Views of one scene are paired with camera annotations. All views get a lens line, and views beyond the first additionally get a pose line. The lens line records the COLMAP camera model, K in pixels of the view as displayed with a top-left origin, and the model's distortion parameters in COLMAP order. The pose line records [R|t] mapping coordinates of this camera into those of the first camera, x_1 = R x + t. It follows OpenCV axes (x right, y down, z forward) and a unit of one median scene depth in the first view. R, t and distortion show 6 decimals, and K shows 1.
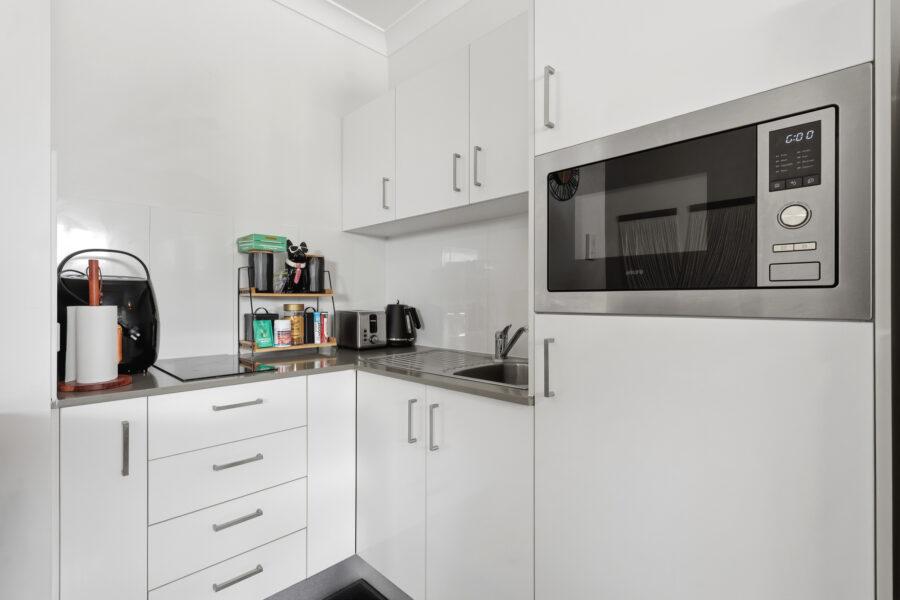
lens RADIAL K [[420.8, 0, 450.4], [0, 420.8, 299.0], [0, 0, 1]] dist [0.013282, -0.000053]
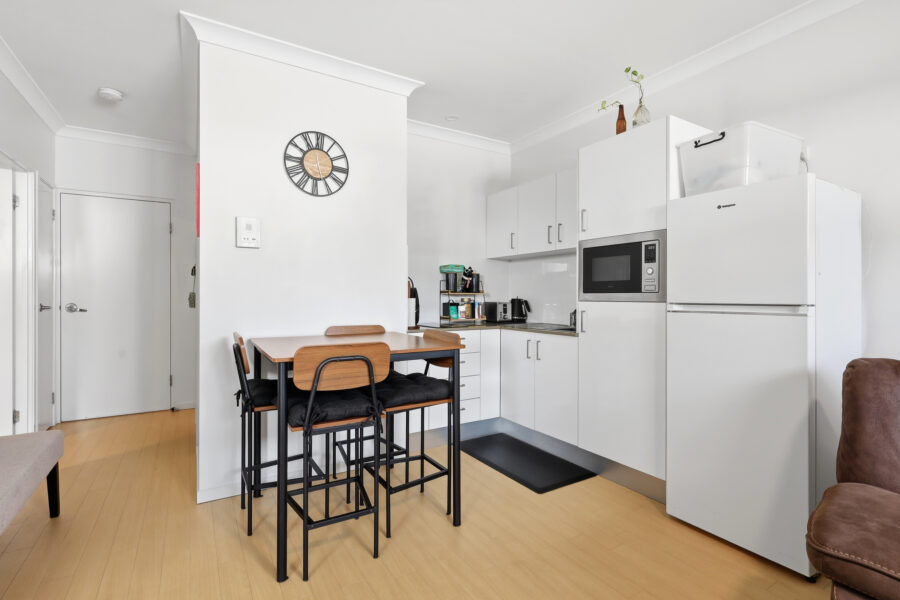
lens RADIAL K [[420.8, 0, 447.4], [0, 420.8, 298.0], [0, 0, 1]] dist [0.013282, -0.000053]
pose [[0.970587, 0.003397, -0.240726, 0.022920], [-0.002191, 0.999984, 0.005277, 0.001103], [0.240740, -0.004594, 0.970579, -0.972999]]
